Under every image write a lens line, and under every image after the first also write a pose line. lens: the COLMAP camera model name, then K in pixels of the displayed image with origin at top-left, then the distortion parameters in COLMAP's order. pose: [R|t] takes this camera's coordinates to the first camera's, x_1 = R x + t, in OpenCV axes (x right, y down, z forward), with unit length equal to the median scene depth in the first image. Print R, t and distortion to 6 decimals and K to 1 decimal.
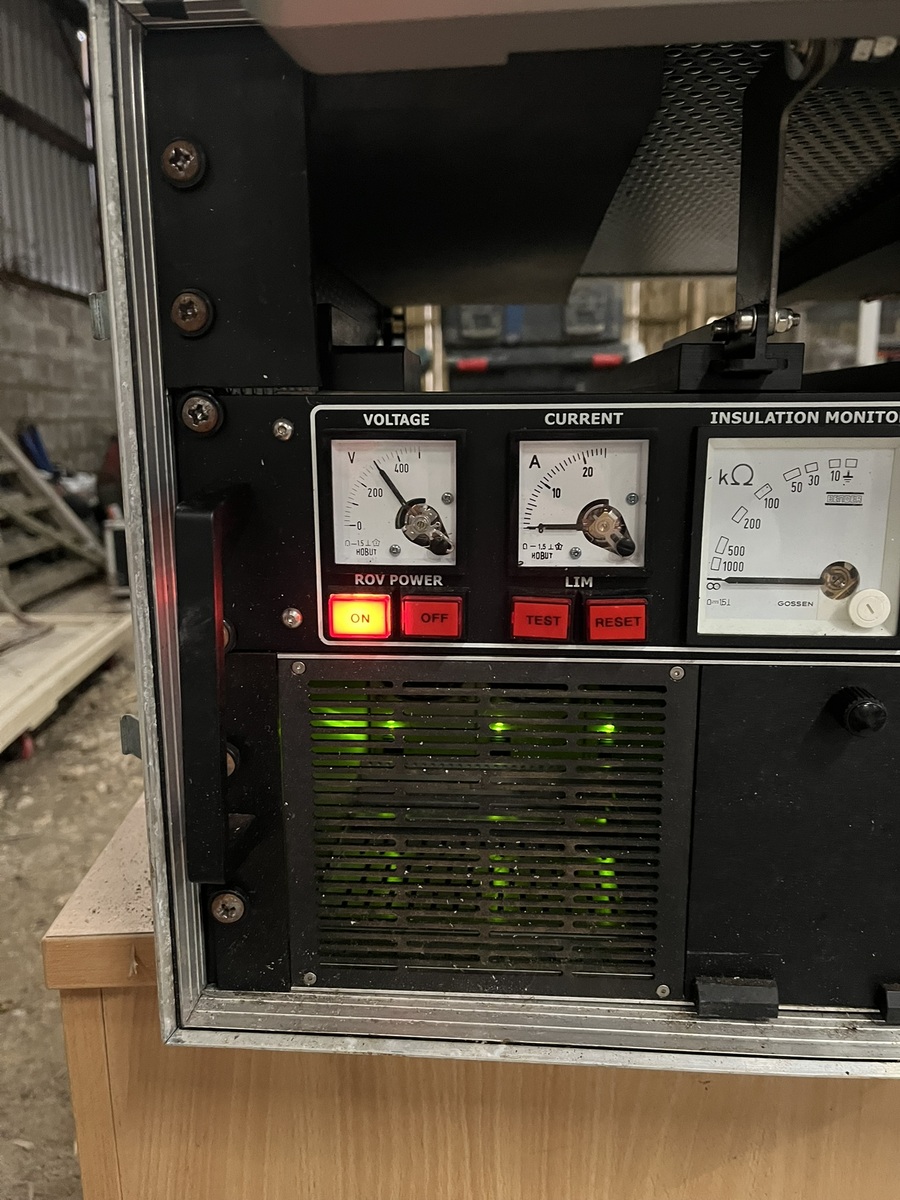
lens RADIAL K [[920.0, 0, 456.7], [0, 920.0, 605.8], [0, 0, 1]] dist [0.058061, -0.091103]
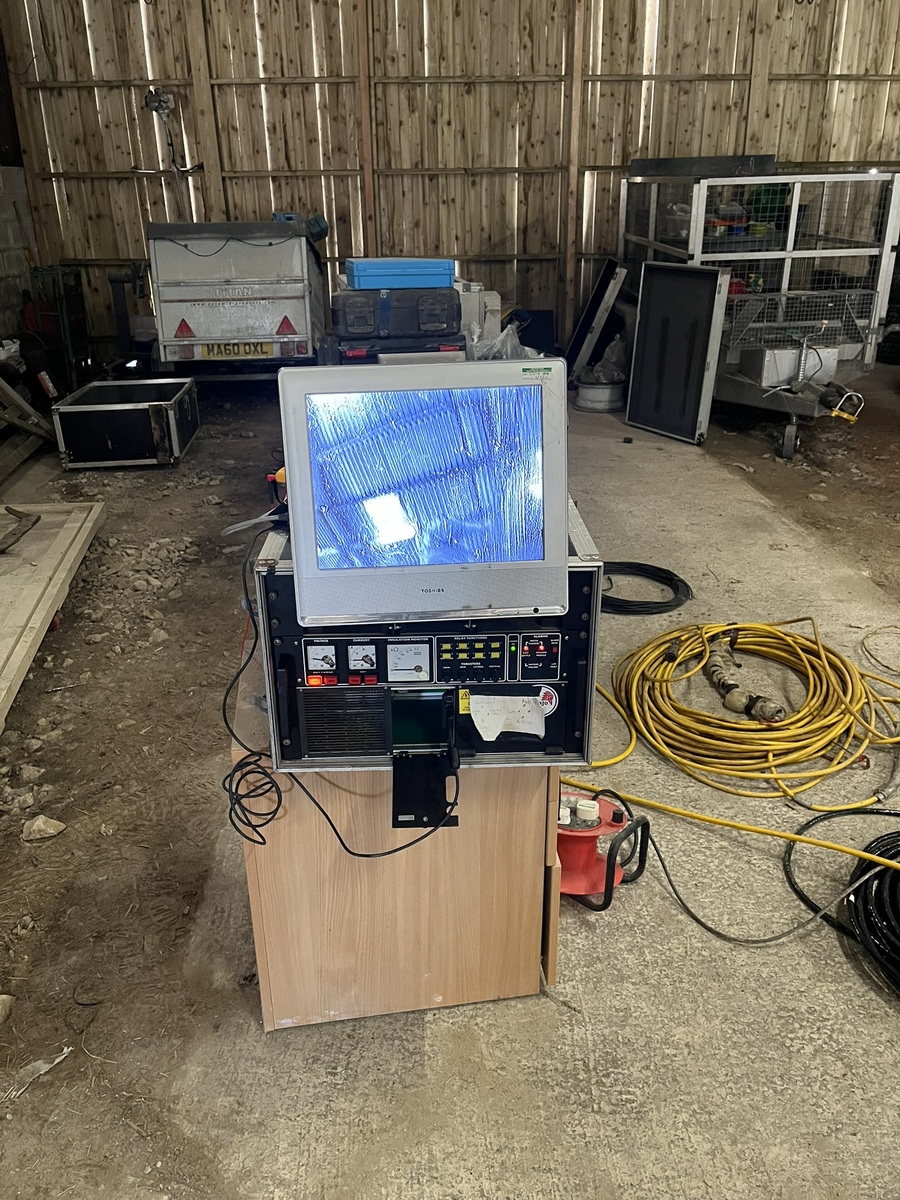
lens RADIAL K [[919.8, 0, 450.0], [0, 919.8, 600.0], [0, 0, 1]] dist [0.059026, -0.092421]
pose [[0.995740, -0.045552, 0.080169, 0.203137], [0.027415, 0.976389, 0.214271, -1.284602], [-0.088036, -0.211161, 0.973479, -3.276801]]
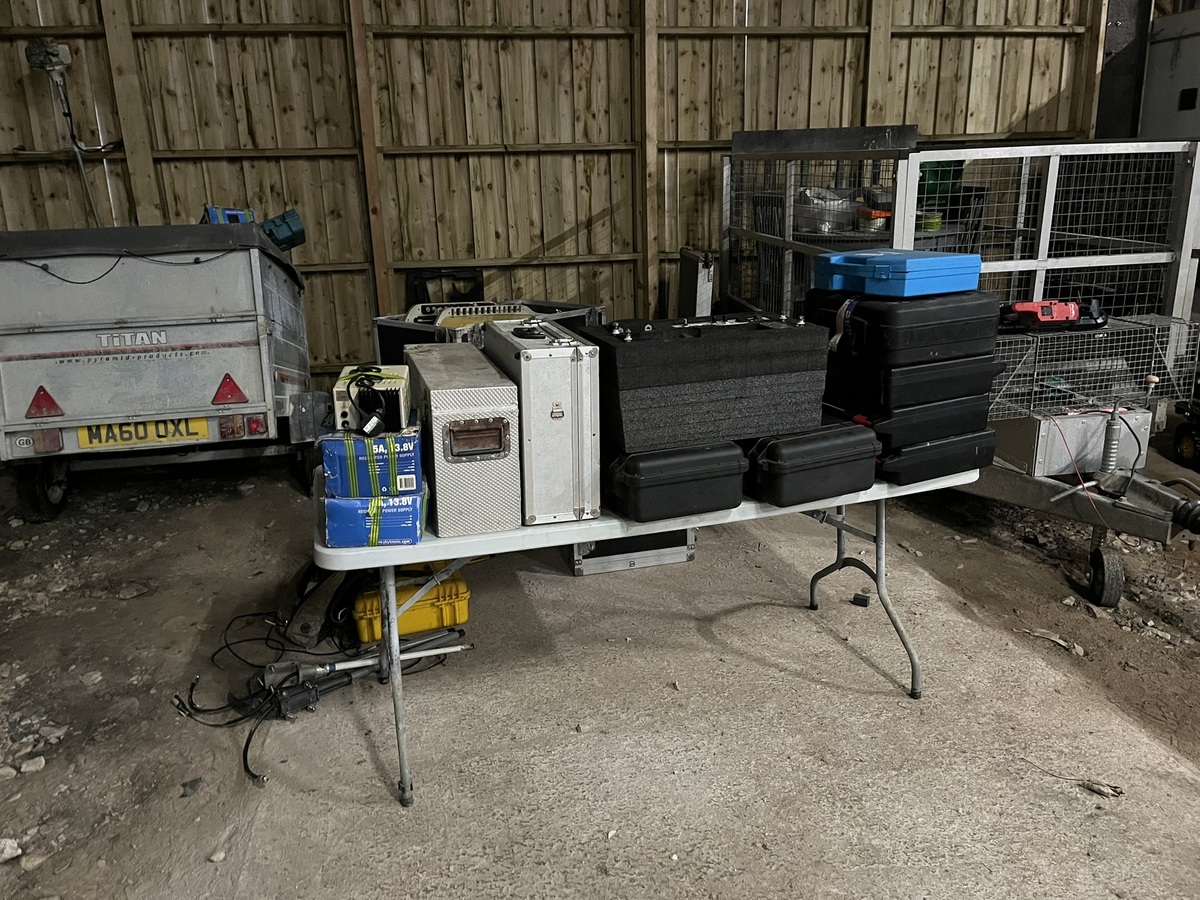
lens RADIAL K [[919.8, 0, 601.6], [0, 919.8, 429.2], [0, 0, 1]] dist [0.059026, -0.092421]
pose [[0.973084, -0.079728, 0.216222, 0.600648], [0.064505, 0.994975, 0.076580, -2.937362], [-0.221241, -0.060572, 0.973336, 4.772390]]
